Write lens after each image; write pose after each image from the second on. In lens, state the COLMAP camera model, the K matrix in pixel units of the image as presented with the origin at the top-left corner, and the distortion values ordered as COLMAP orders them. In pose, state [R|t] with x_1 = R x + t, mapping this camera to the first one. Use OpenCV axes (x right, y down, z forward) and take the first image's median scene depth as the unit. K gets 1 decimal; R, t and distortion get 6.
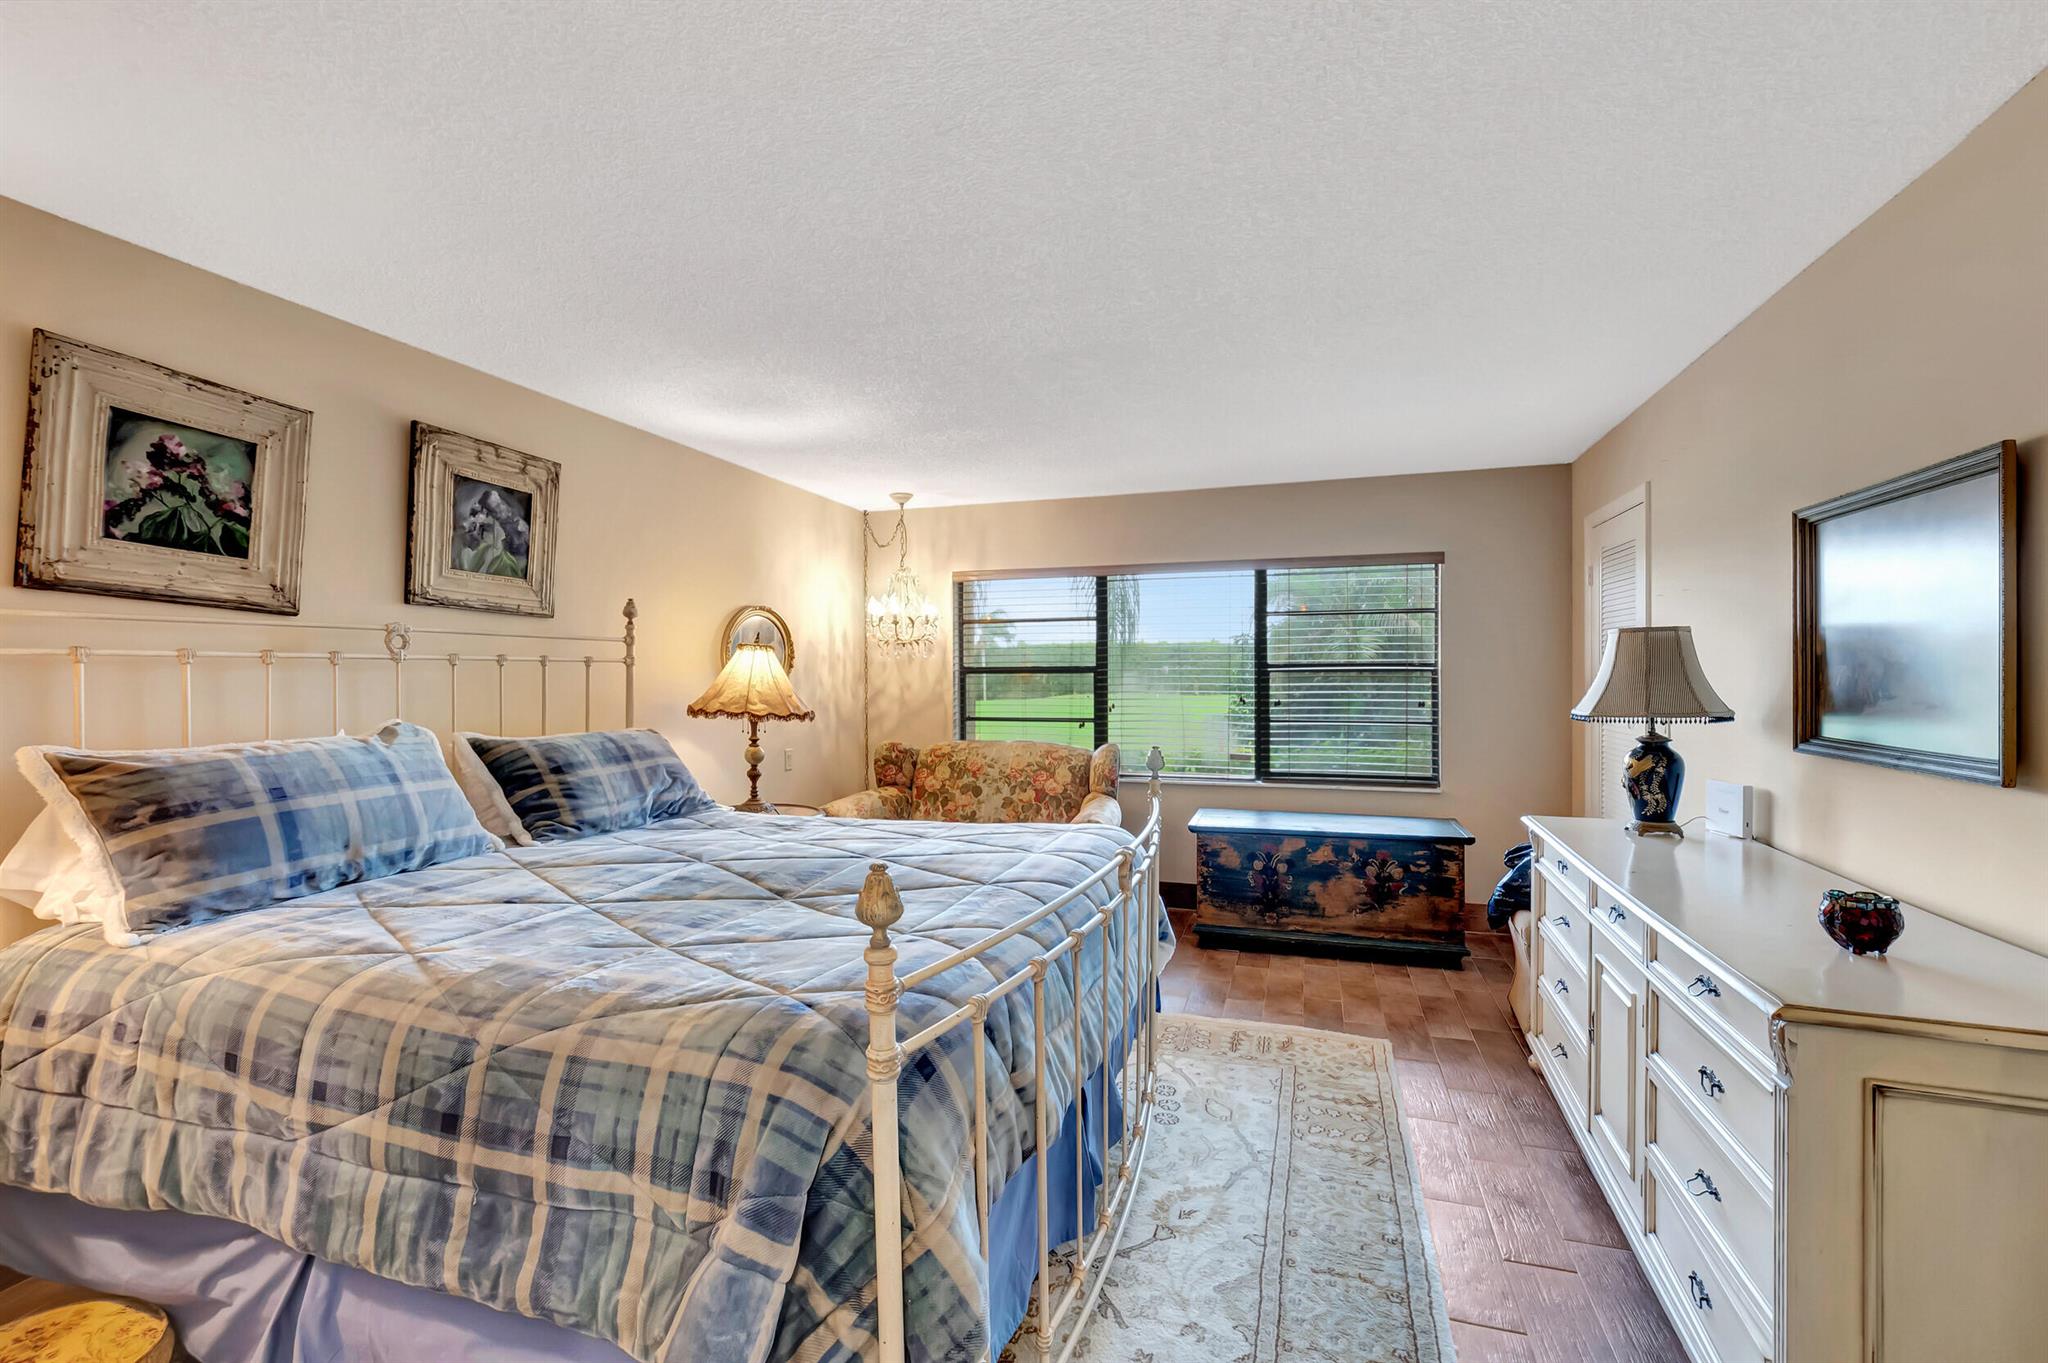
lens RADIAL K [[918.2, 0, 1008.3], [0, 918.2, 648.8], [0, 0, 1]] dist [-0.001609, -0.000582]
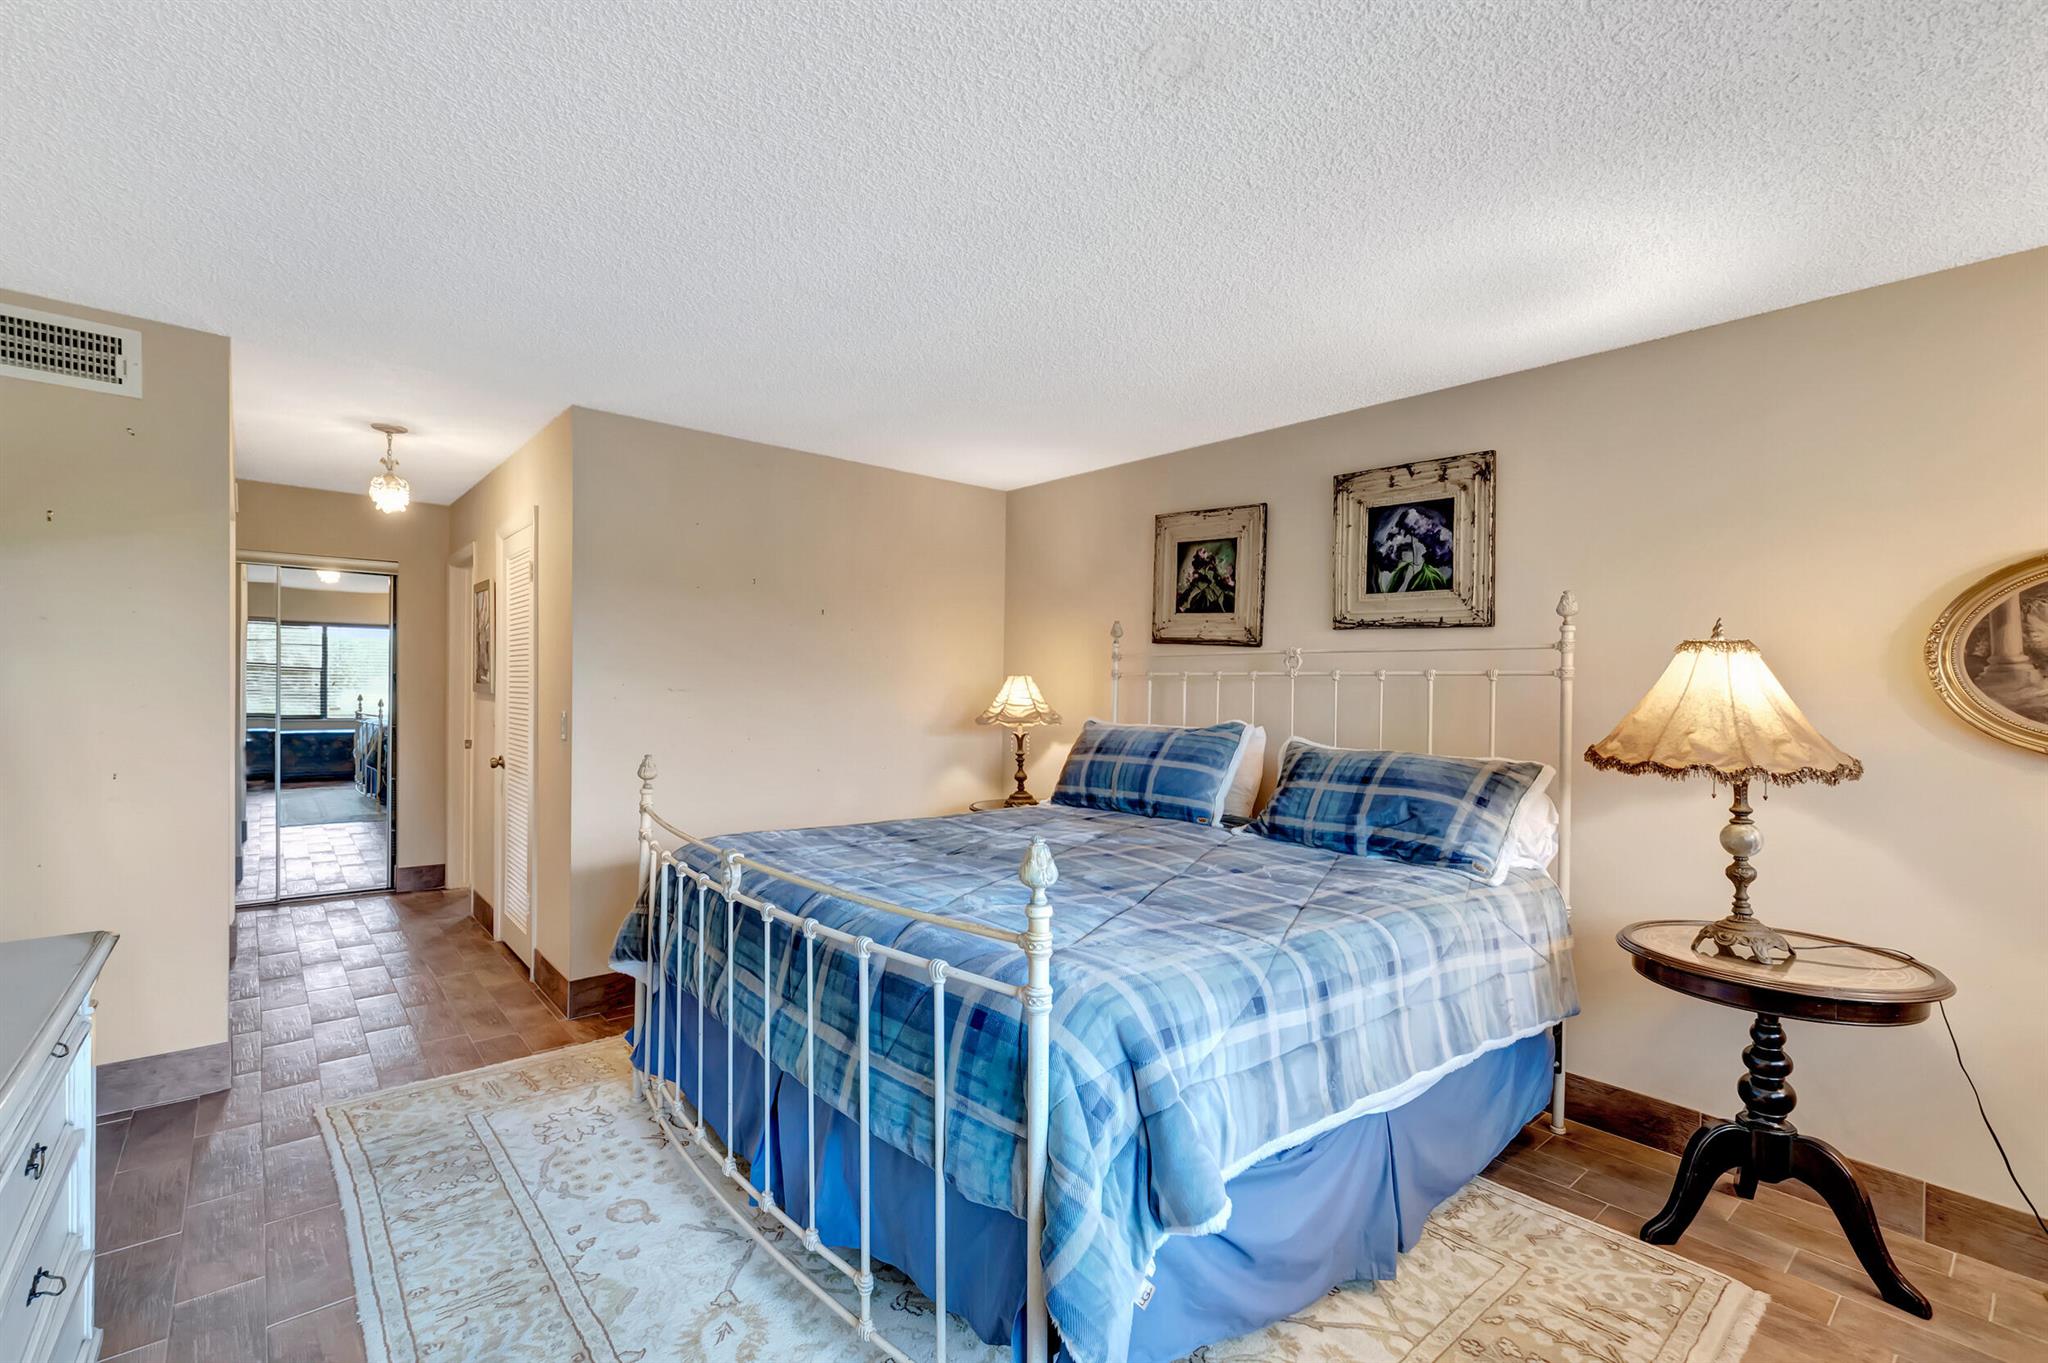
lens RADIAL K [[884.2, 0, 1024.0], [0, 884.2, 681.5], [0, 0, 1]] dist [0.001083, 0.000015]
pose [[-0.509704, 0.004795, -0.860336, 0.524420], [0.021446, 0.999745, -0.007134, 0.018277], [0.860082, -0.022087, -0.509677, 1.161001]]
